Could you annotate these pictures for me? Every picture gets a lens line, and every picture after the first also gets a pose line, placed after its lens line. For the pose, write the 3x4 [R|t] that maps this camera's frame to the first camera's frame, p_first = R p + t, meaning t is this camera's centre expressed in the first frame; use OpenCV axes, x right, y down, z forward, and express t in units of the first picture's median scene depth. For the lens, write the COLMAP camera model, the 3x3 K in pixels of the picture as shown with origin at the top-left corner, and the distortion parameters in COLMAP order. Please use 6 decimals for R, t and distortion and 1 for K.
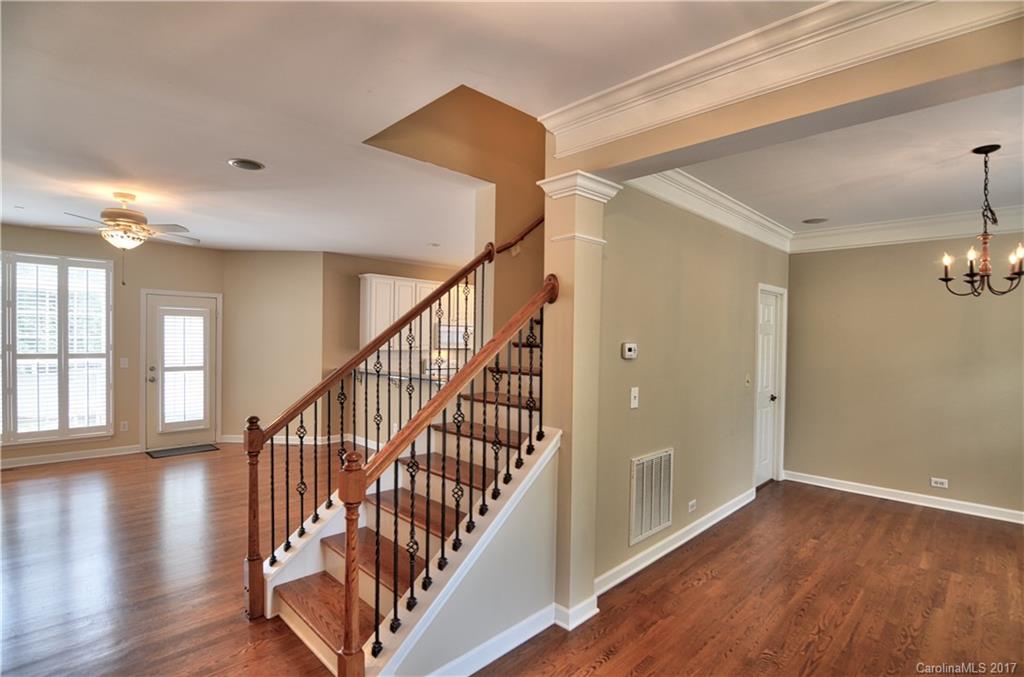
lens RADIAL K [[503.0, 0, 507.7], [0, 503.0, 349.7], [0, 0, 1]] dist [0.001127, -0.000297]
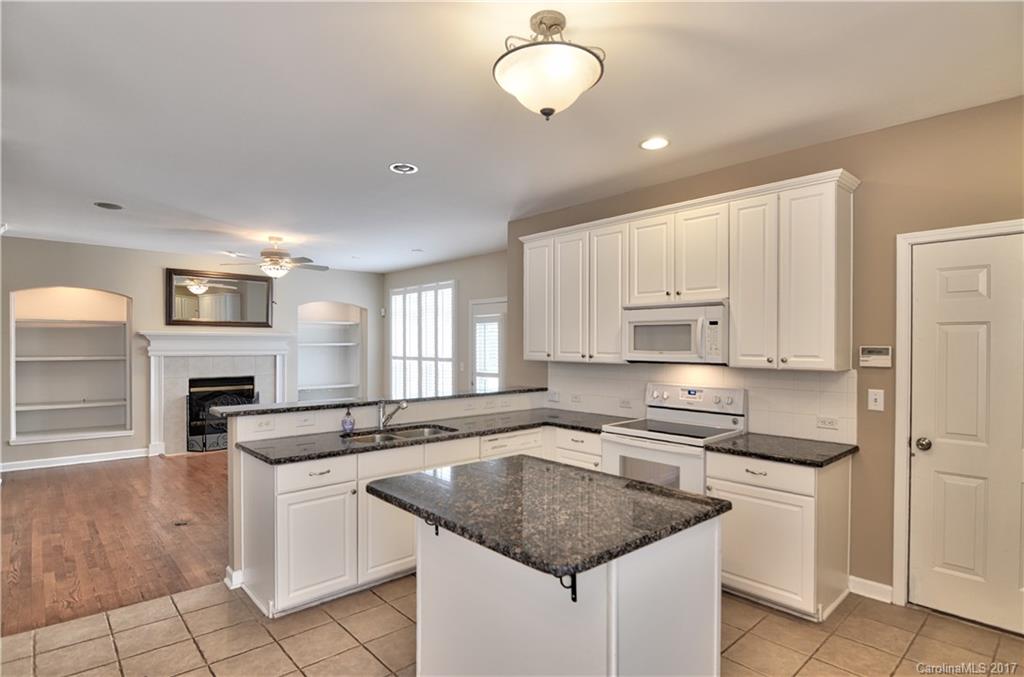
lens RADIAL K [[523.7, 0, 511.2], [0, 523.7, 346.5], [0, 0, 1]] dist [0.002721, -0.014089]
pose [[-0.040594, -0.011109, -0.999114, 0.427238], [-0.024680, 0.999644, -0.010112, -0.010910], [0.998871, 0.024248, -0.040854, 1.159066]]
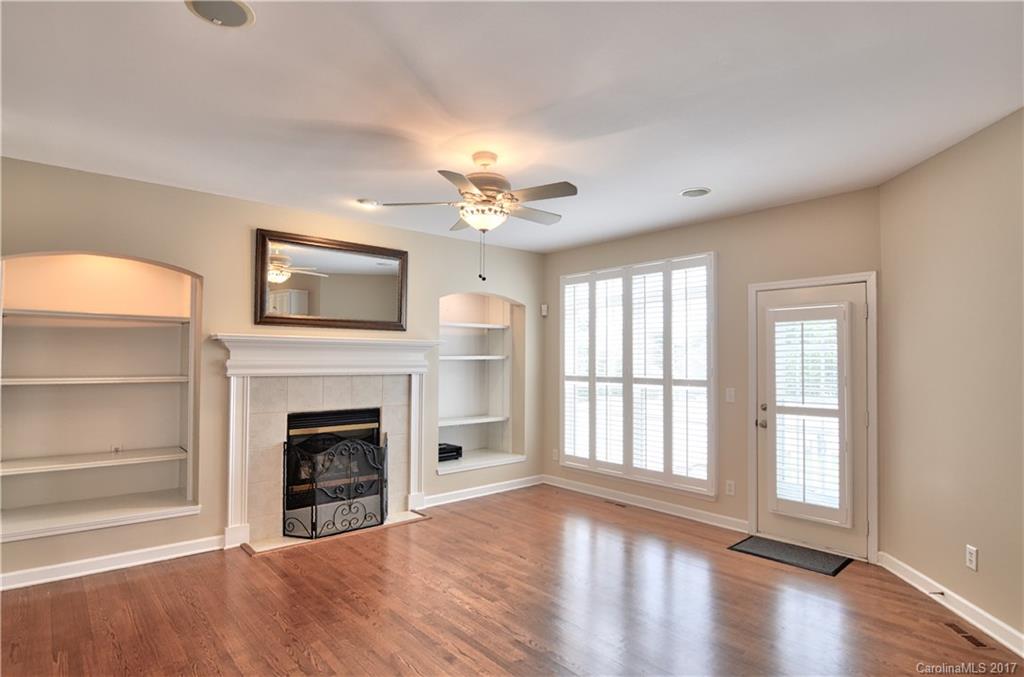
lens RADIAL K [[540.9, 0, 505.3], [0, 540.9, 347.8], [0, 0, 1]] dist [-0.003643, -0.001087]
pose [[-0.071528, -0.037861, -0.996720, 0.002063], [-0.027427, 0.998976, -0.035979, -0.003498], [0.997061, 0.024764, -0.072493, 0.744602]]
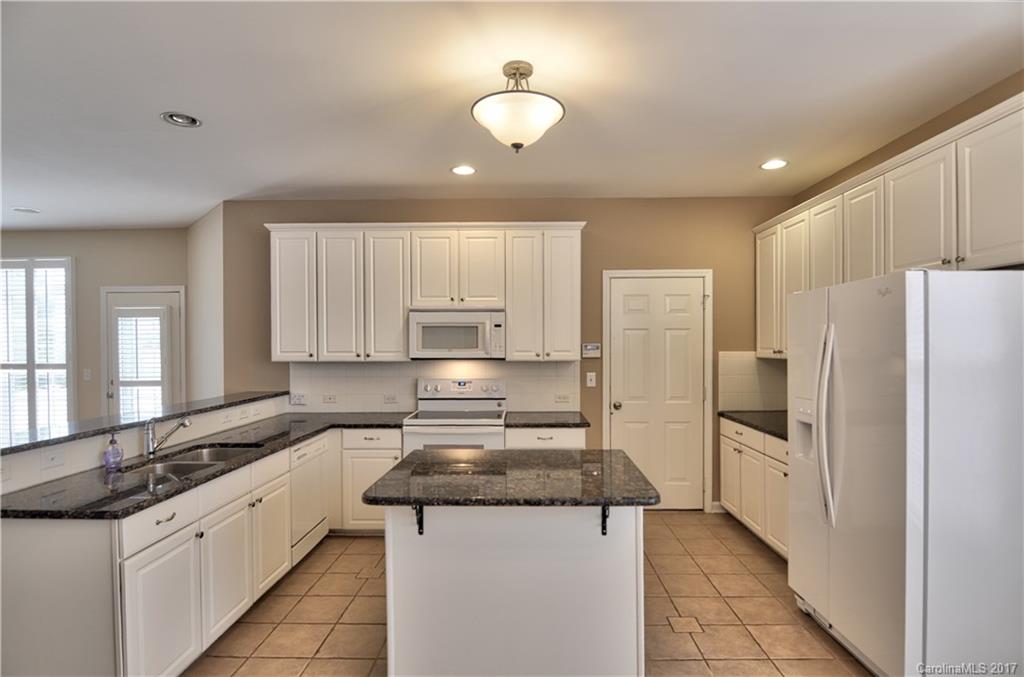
lens RADIAL K [[523.7, 0, 511.2], [0, 523.7, 346.5], [0, 0, 1]] dist [0.002721, -0.014089]
pose [[0.690459, -0.011699, -0.723277, 0.378631], [-0.001839, 0.999838, -0.017929, -0.007379], [0.723369, 0.013710, 0.690326, 0.909221]]
